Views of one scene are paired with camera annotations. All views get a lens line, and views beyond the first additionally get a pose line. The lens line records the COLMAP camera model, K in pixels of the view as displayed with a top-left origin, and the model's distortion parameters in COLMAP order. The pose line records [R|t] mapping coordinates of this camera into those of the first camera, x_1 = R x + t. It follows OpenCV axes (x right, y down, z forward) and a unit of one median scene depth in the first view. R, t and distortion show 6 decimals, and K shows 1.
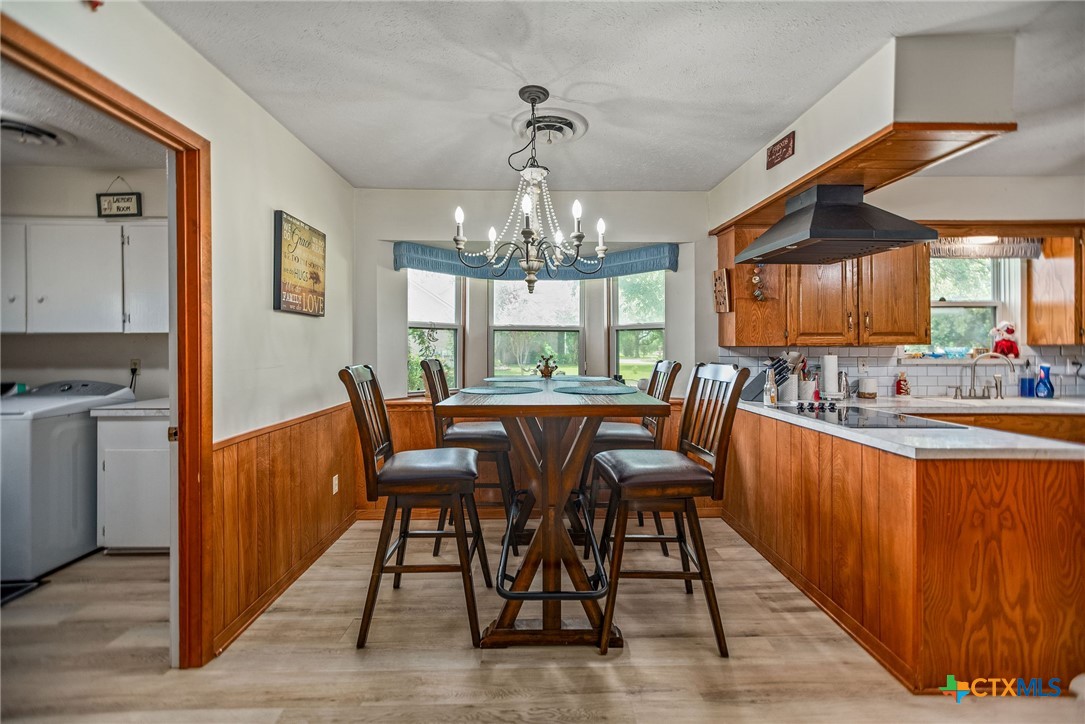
lens RADIAL K [[455.0, 0, 543.3], [0, 455.0, 350.7], [0, 0, 1]] dist [-0.001187, 0.000509]
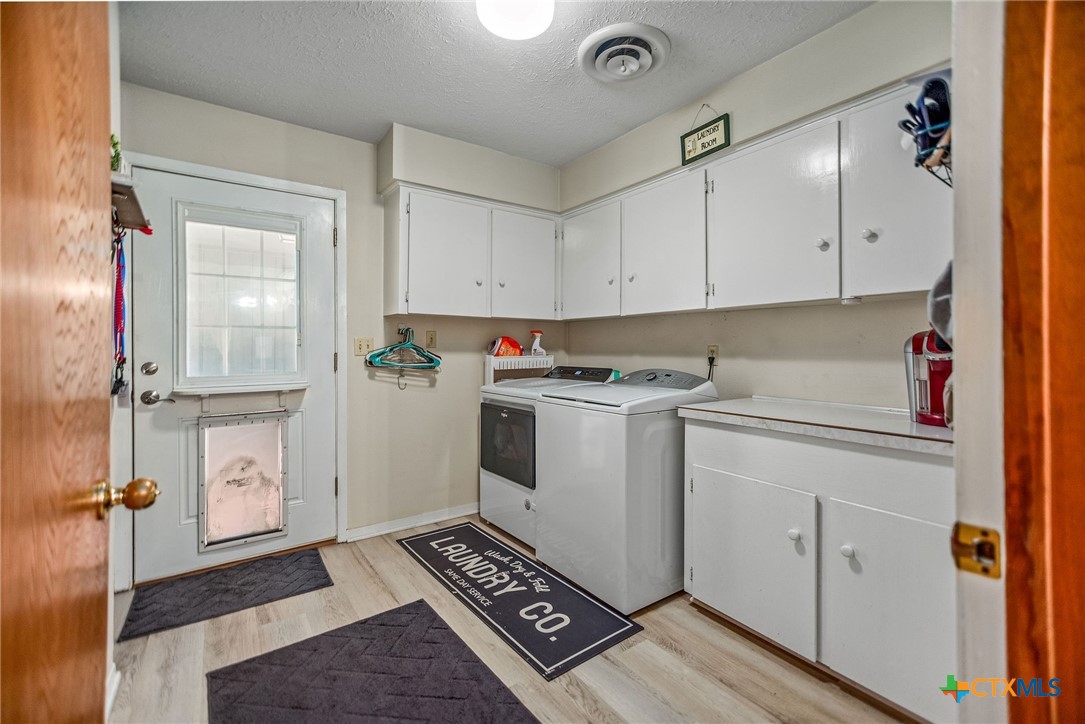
lens RADIAL K [[455.0, 0, 543.3], [0, 455.0, 350.7], [0, 0, 1]] dist [-0.001187, 0.000509]
pose [[0.536963, 0.001248, -0.843605, -0.437063], [-0.004870, 0.999987, -0.001621, 0.033850], [0.843592, 0.004979, 0.536962, 0.368003]]
